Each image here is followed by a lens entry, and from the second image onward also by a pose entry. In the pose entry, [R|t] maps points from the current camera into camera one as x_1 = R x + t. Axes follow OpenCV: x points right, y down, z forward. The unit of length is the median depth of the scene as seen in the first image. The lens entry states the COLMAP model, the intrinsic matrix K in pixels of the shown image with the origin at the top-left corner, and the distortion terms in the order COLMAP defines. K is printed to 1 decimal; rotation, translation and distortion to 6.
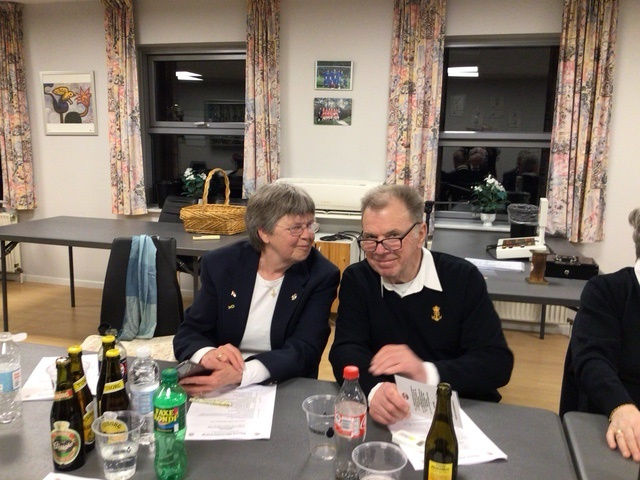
lens RADIAL K [[577.0, 0, 321.1], [0, 577.0, 239.8], [0, 0, 1]] dist [0.130290, -0.248982]
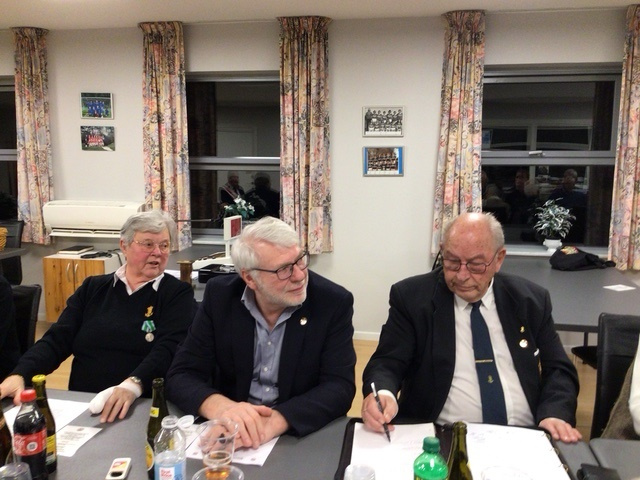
lens RADIAL K [[573.7, 0, 323.2], [0, 573.7, 236.5], [0, 0, 1]] dist [0.123240, -0.233764]
pose [[0.996714, -0.019362, 0.078648, 0.367591], [0.023293, 0.998509, -0.049375, 0.024865], [-0.077575, 0.051045, 0.995679, -0.103891]]
